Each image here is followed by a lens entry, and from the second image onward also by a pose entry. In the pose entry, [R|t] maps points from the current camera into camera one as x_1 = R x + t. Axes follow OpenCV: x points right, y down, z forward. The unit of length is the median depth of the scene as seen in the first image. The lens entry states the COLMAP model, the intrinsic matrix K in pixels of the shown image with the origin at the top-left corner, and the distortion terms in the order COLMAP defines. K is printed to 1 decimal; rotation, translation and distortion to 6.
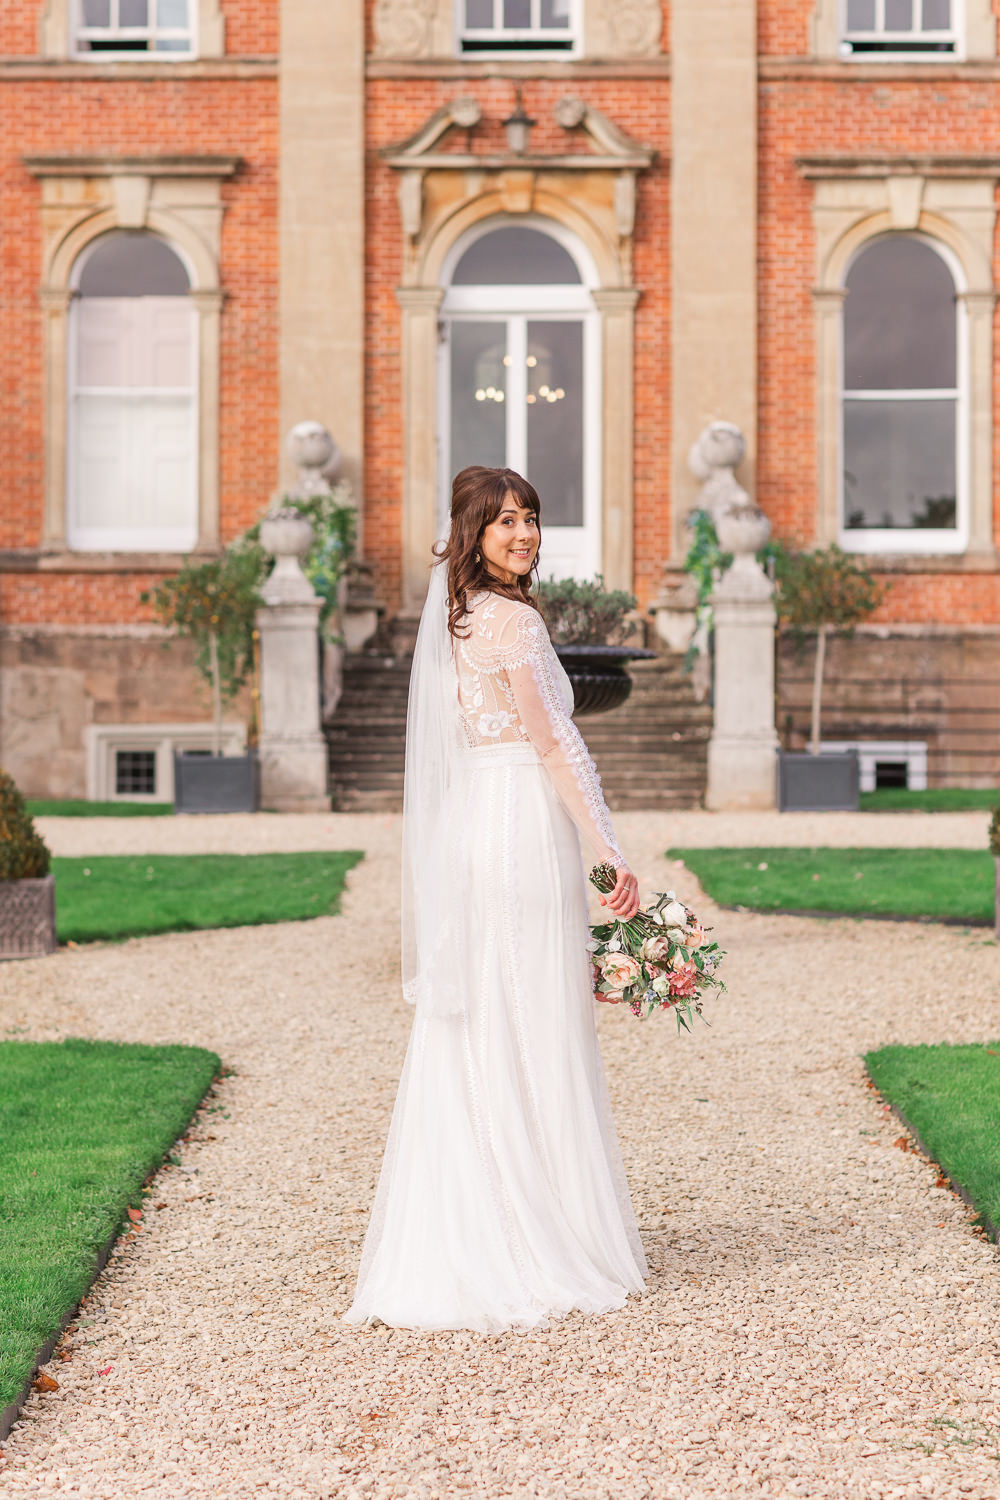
lens RADIAL K [[3343.1, 0, 500.0], [0, 3343.1, 750.0], [0, 0, 1]] dist [0.050750, -0.188684]
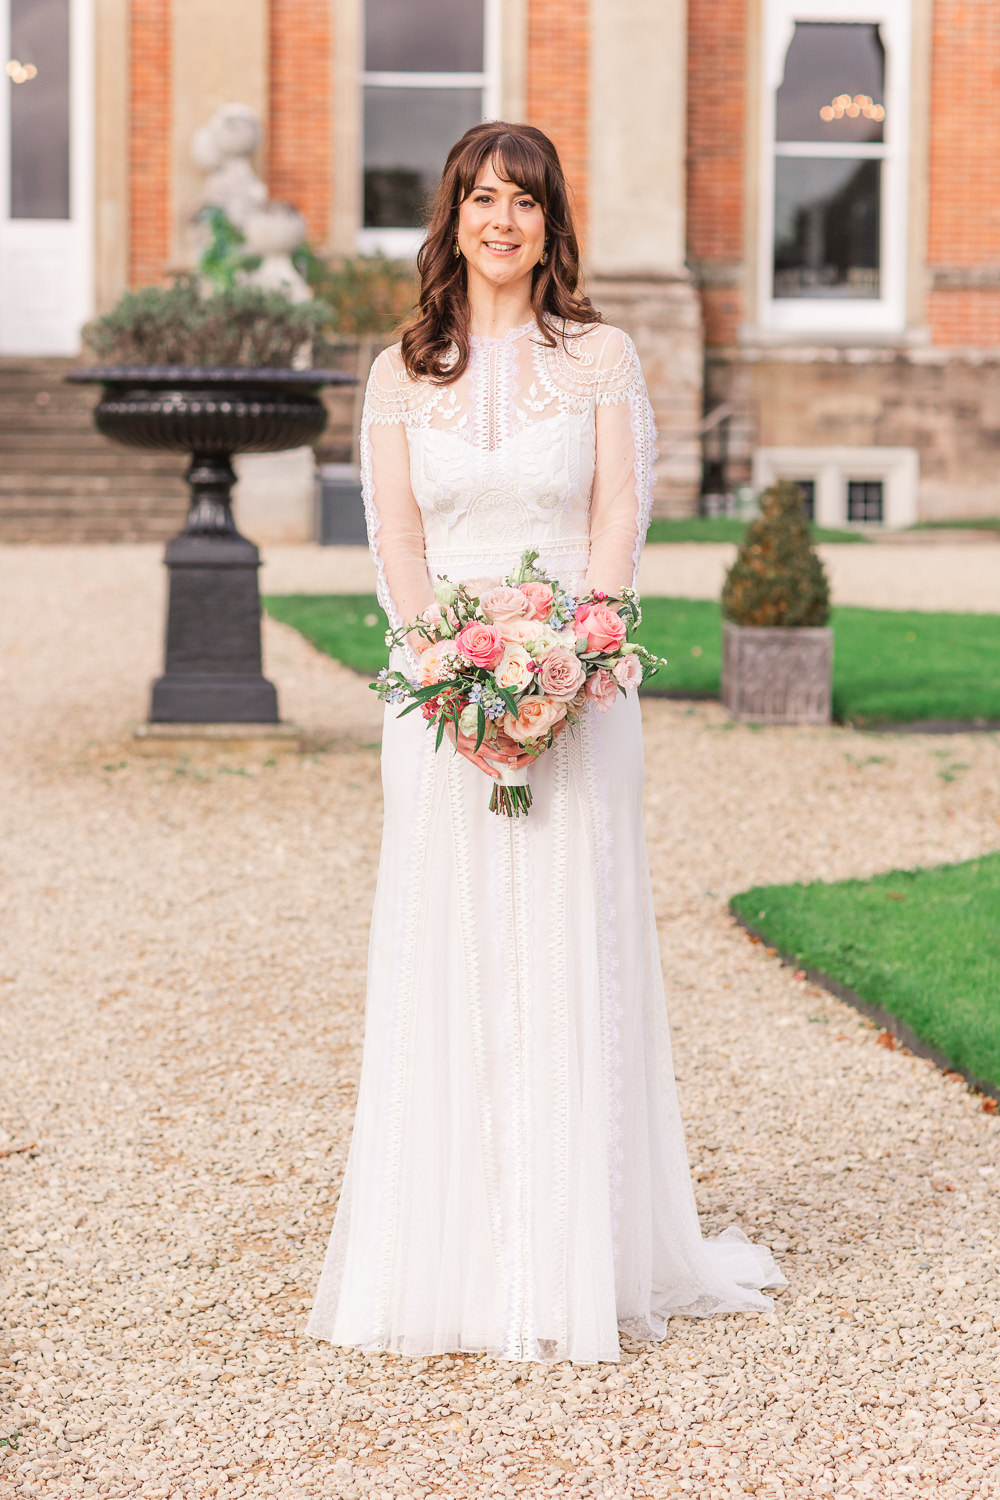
lens RADIAL K [[3343.1, 0, 500.0], [0, 3343.1, 750.0], [0, 0, 1]] dist [0.050750, -0.188684]
pose [[0.981138, -0.017482, 0.192519, -0.038070], [0.000563, 0.996157, 0.087587, -0.005036], [-0.193310, -0.085827, 0.977377, 0.096889]]
